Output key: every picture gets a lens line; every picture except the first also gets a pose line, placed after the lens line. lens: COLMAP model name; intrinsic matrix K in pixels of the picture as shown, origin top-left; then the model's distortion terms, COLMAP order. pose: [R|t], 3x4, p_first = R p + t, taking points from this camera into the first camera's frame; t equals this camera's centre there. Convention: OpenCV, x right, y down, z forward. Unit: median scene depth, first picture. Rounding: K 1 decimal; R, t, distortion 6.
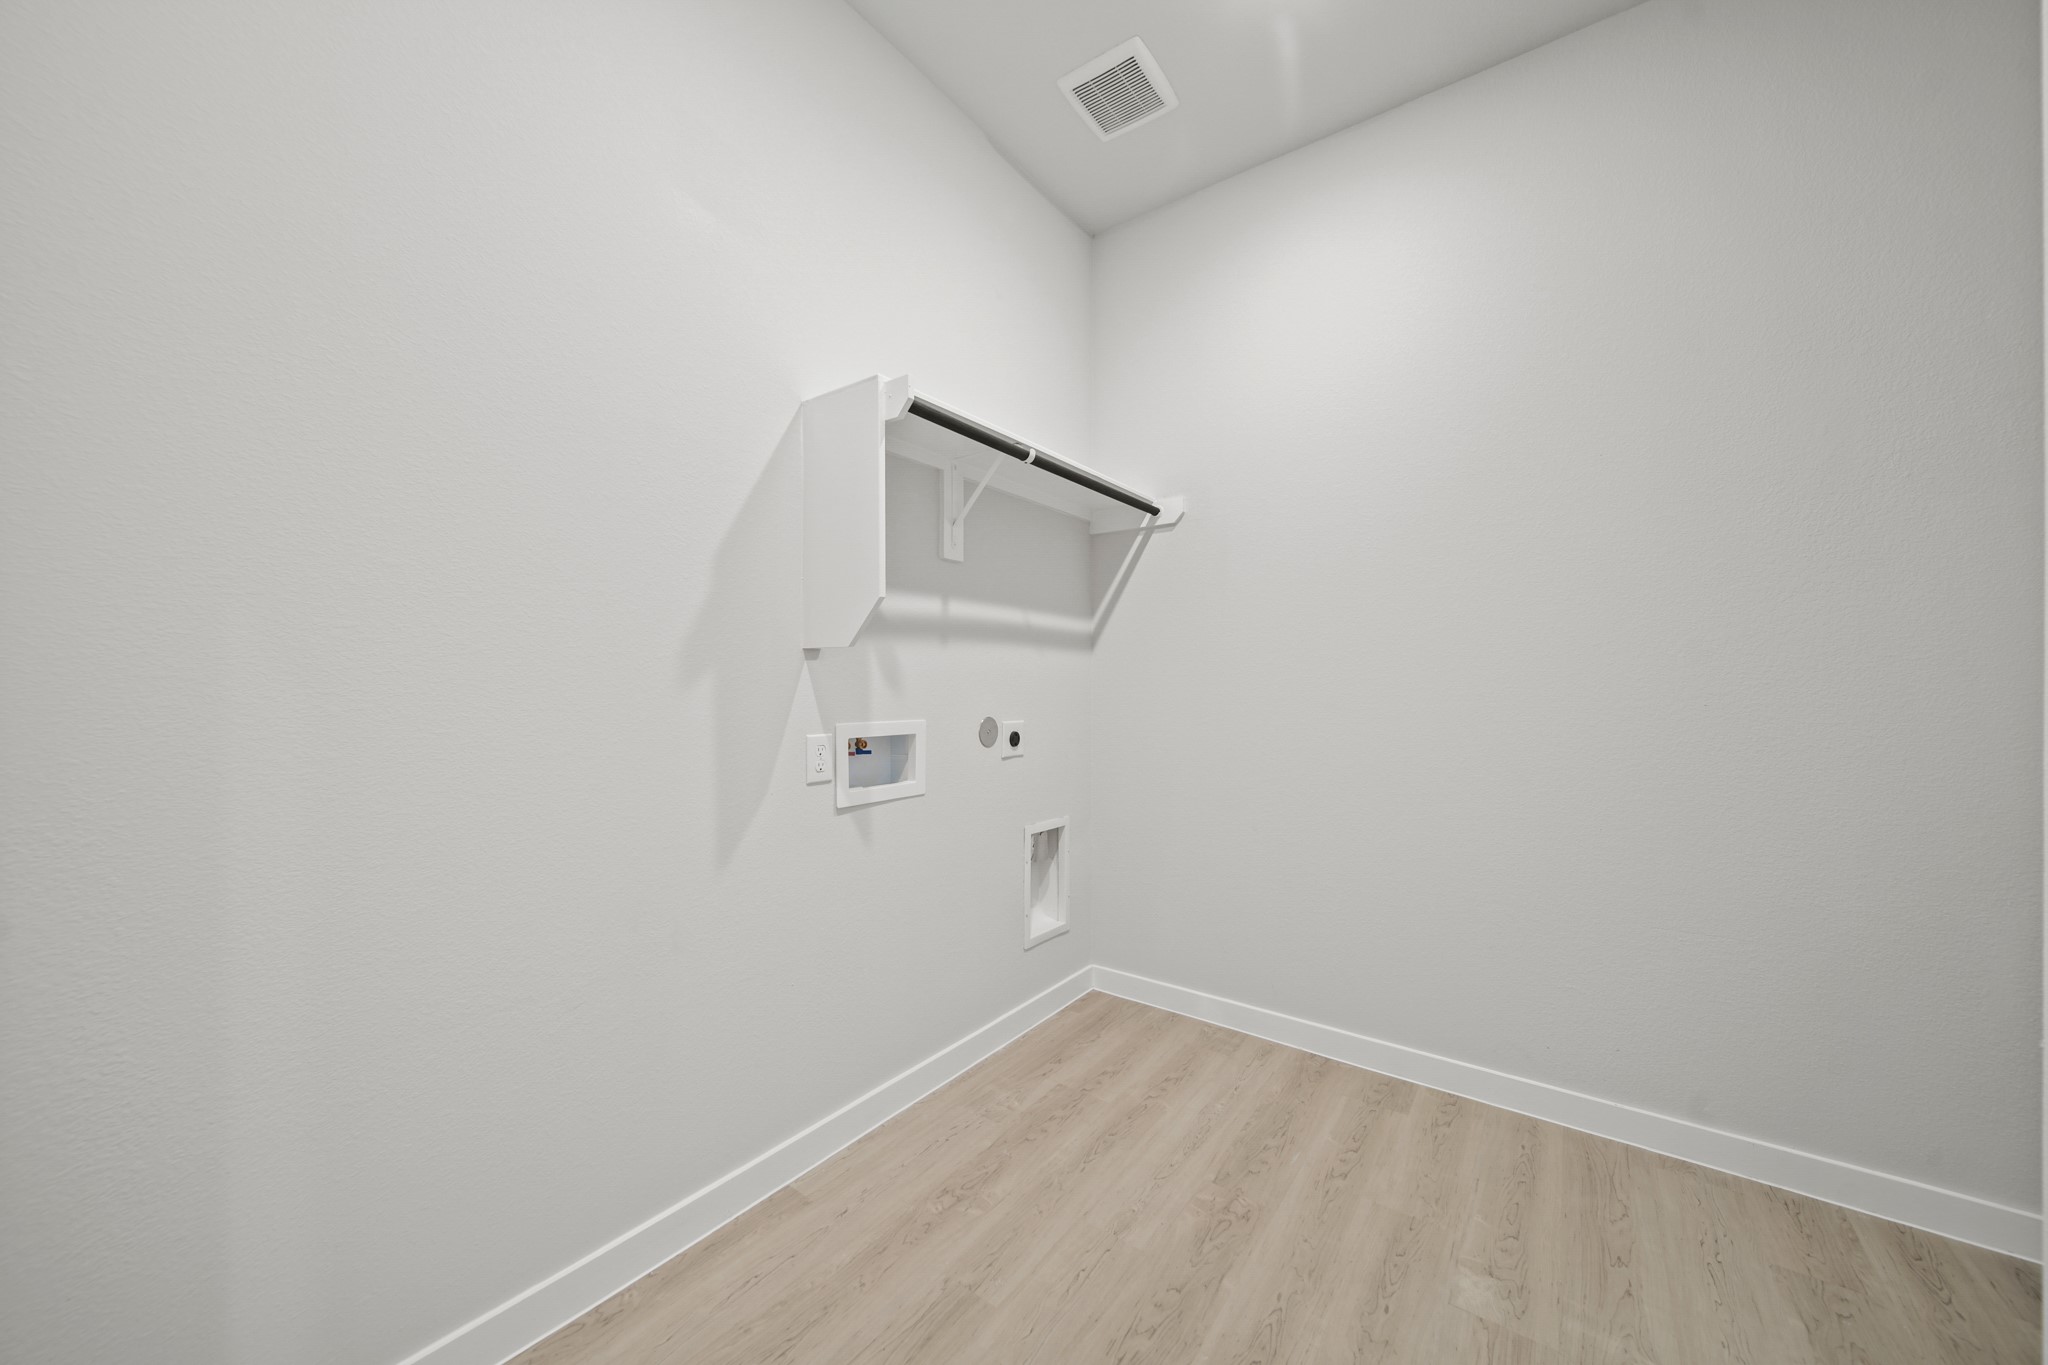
lens RADIAL K [[715.6, 0, 1025.5], [0, 715.6, 690.8], [0, 0, 1]] dist [-0.005878, -0.000157]
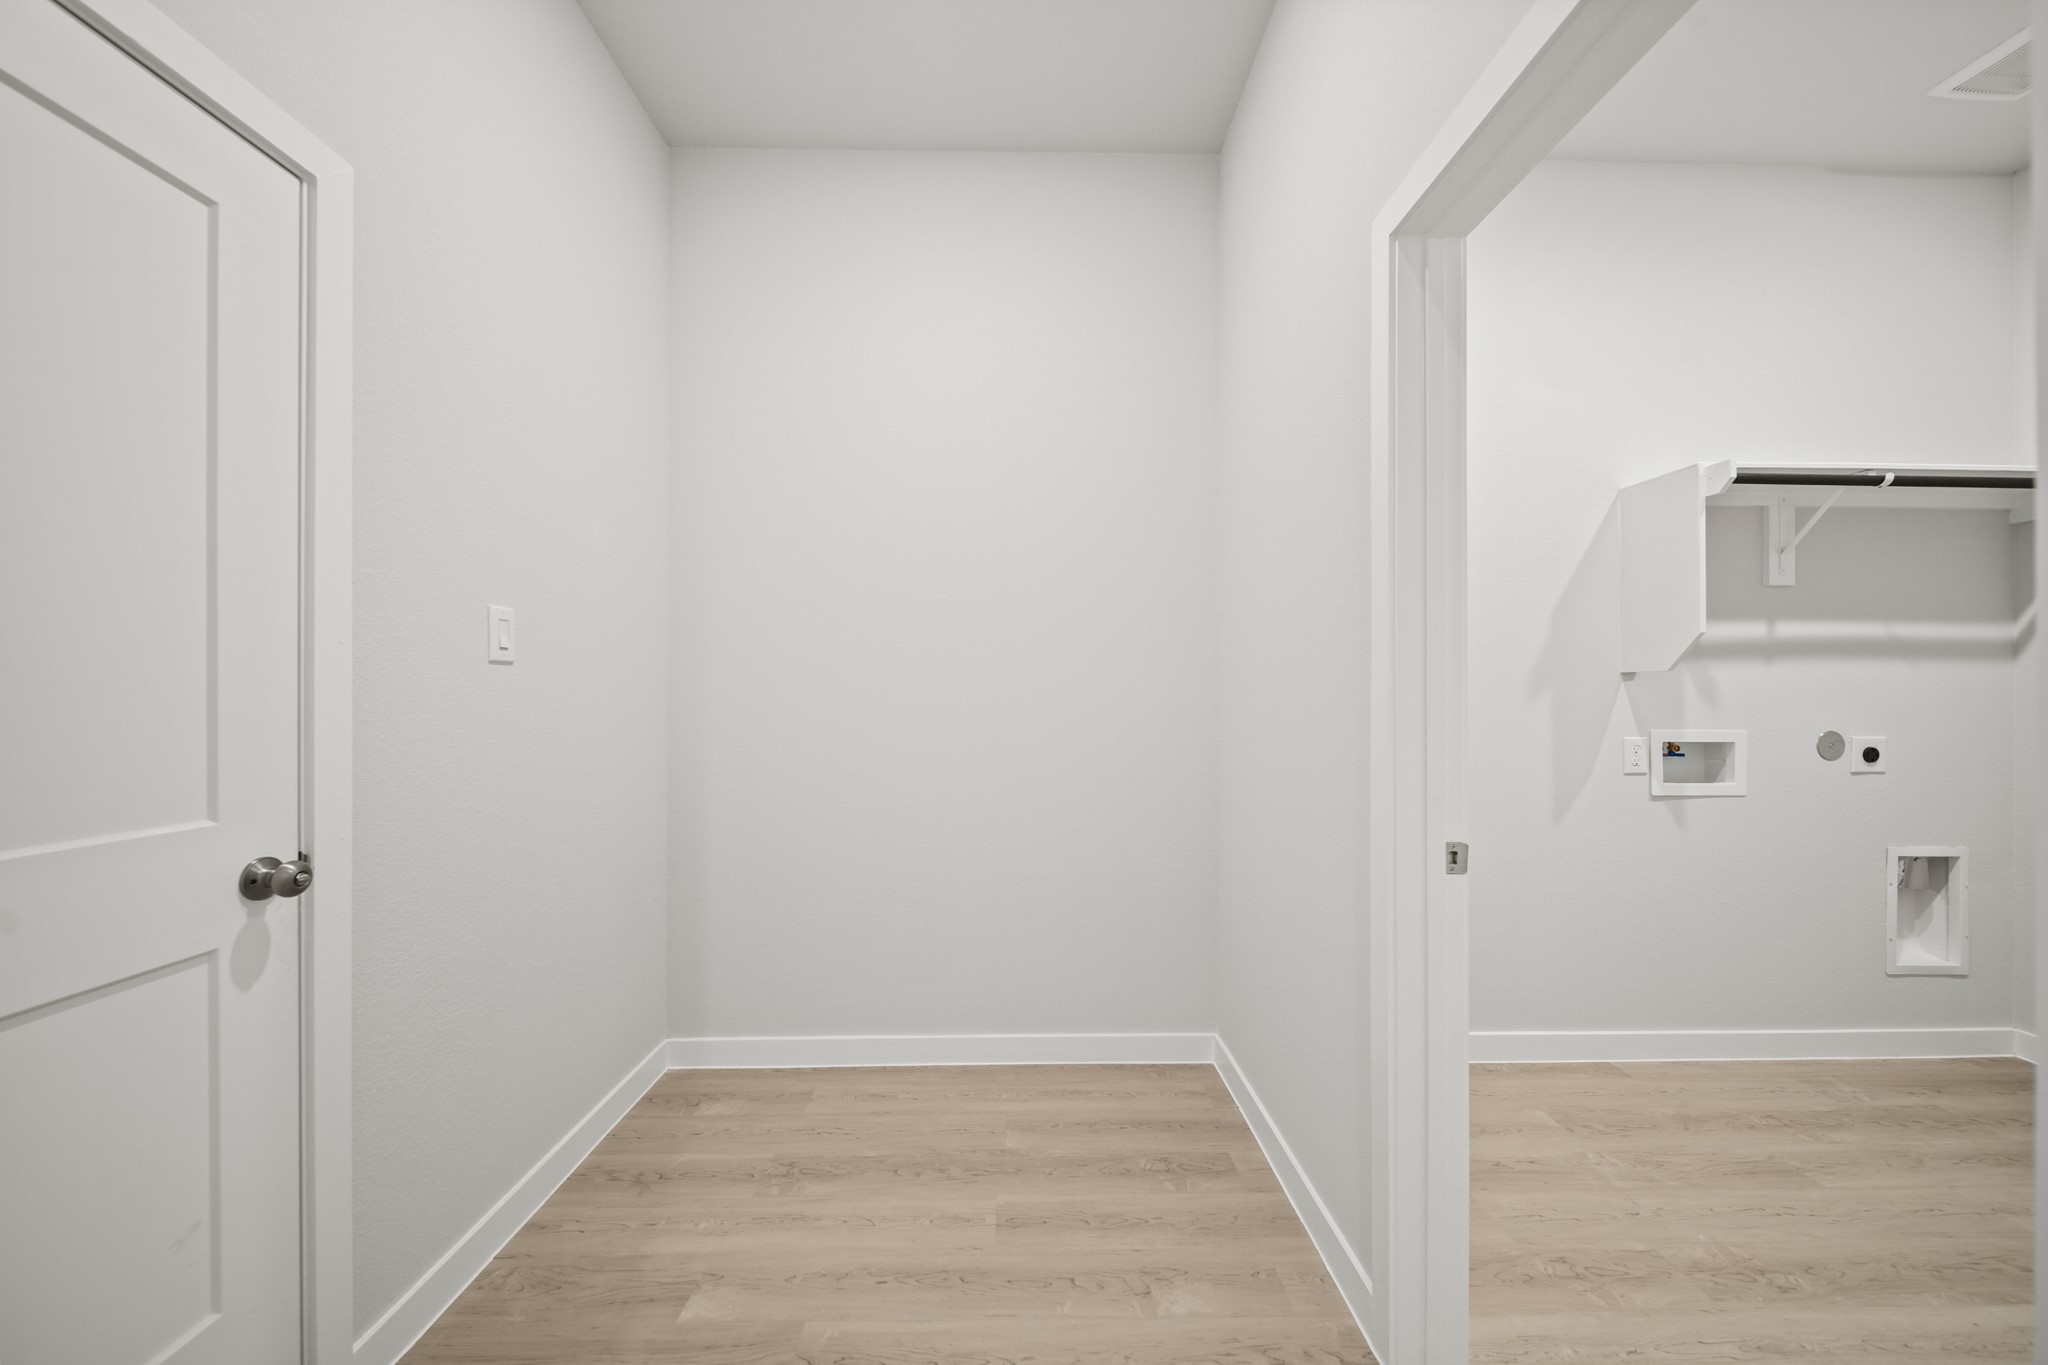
lens RADIAL K [[715.6, 0, 1025.5], [0, 715.6, 690.8], [0, 0, 1]] dist [-0.005878, -0.000157]
pose [[0.607902, -0.001371, -0.794011, 0.063495], [-0.007816, 0.999940, -0.007710, -0.005001], [0.793973, 0.010893, 0.607855, -0.622718]]
